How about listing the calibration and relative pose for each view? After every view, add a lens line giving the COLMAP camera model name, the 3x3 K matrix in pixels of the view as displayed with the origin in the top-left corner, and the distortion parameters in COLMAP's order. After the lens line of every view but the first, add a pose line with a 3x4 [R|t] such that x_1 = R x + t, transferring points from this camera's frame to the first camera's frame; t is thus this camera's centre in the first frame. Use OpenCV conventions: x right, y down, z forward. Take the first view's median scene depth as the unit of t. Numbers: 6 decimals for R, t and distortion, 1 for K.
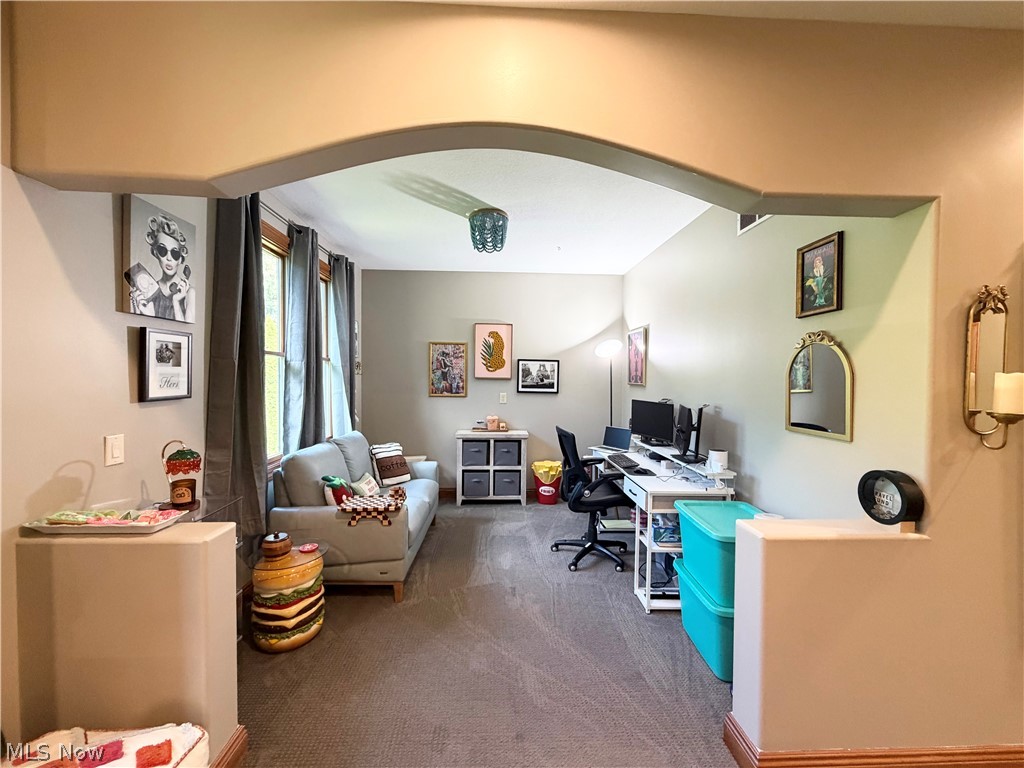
lens RADIAL K [[407.8, 0, 507.9], [0, 407.8, 385.7], [0, 0, 1]] dist [-0.000585, -0.000181]
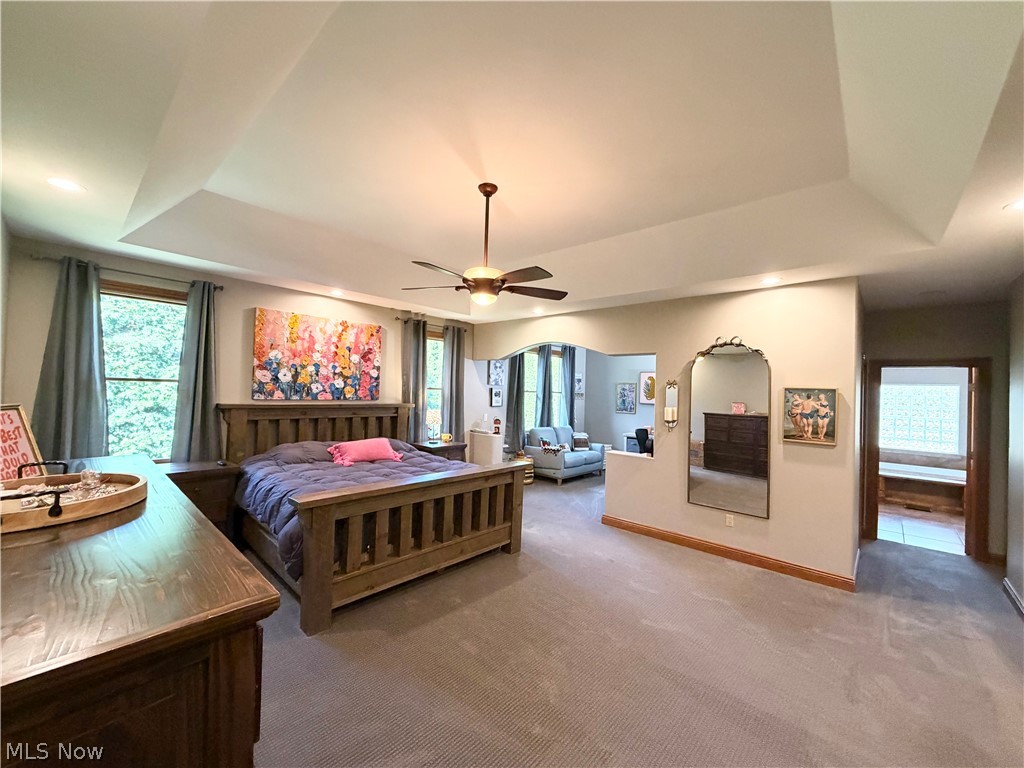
lens RADIAL K [[407.8, 0, 509.3], [0, 407.8, 385.9], [0, 0, 1]] dist [-0.000585, -0.000181]
pose [[0.710010, 0.004993, -0.704174, 0.932412], [-0.039797, 0.998661, -0.033046, -0.016597], [0.703066, 0.051487, 0.709258, -0.784930]]
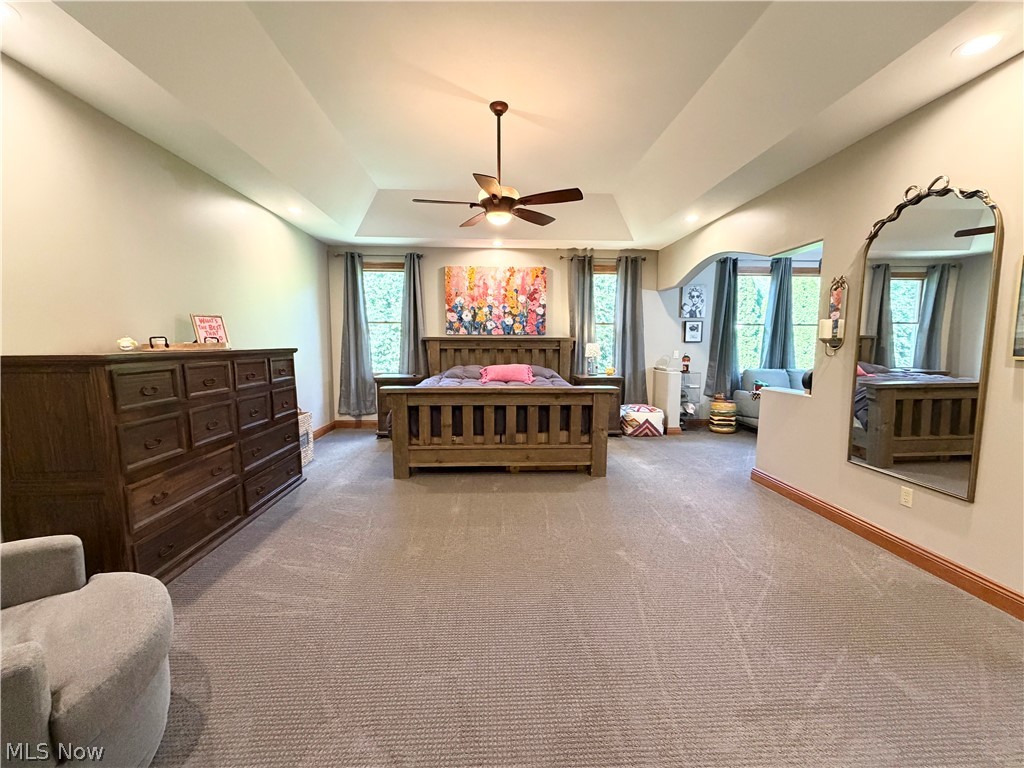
lens RADIAL K [[407.8, 0, 509.3], [0, 407.8, 387.7], [0, 0, 1]] dist [-0.000585, -0.000181]
pose [[0.007509, 0.098150, -0.995143, 1.213319], [-0.024510, 0.994890, 0.097940, 0.056114], [0.999671, 0.023655, 0.009876, -0.248488]]
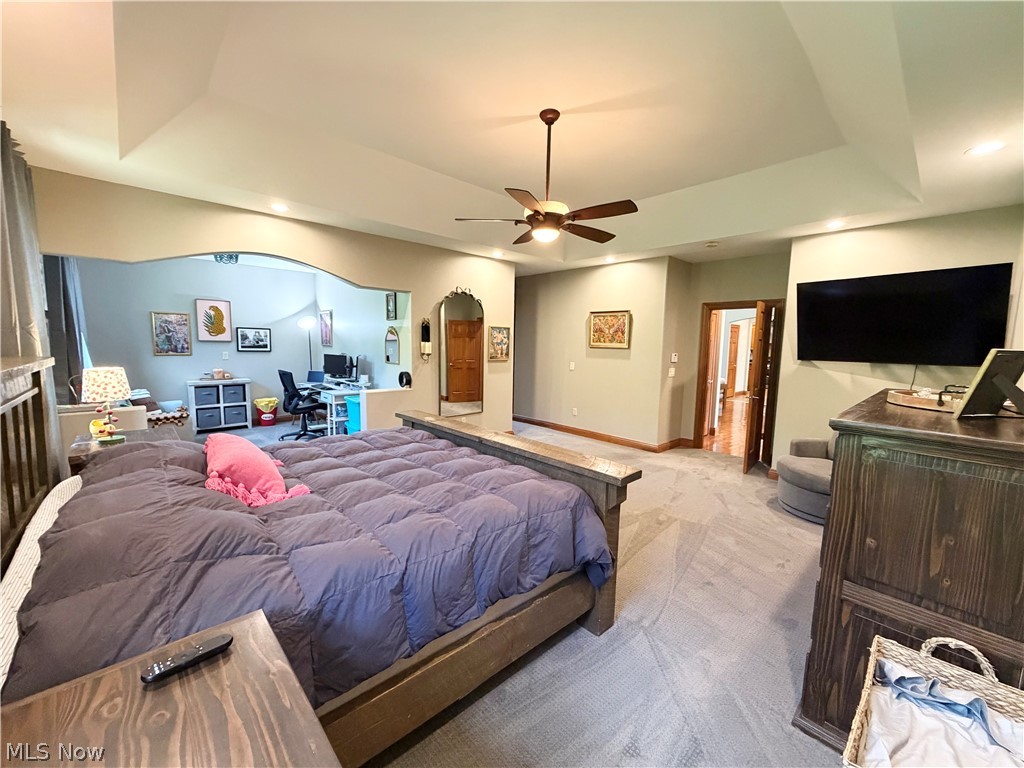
lens RADIAL K [[407.8, 0, 510.9], [0, 407.8, 384.4], [0, 0, 1]] dist [-0.000585, -0.000181]
pose [[0.755732, -0.066395, 0.651507, -0.232269], [0.004197, 0.995318, 0.096565, -0.002044], [-0.654868, -0.070242, 0.752472, -0.831327]]
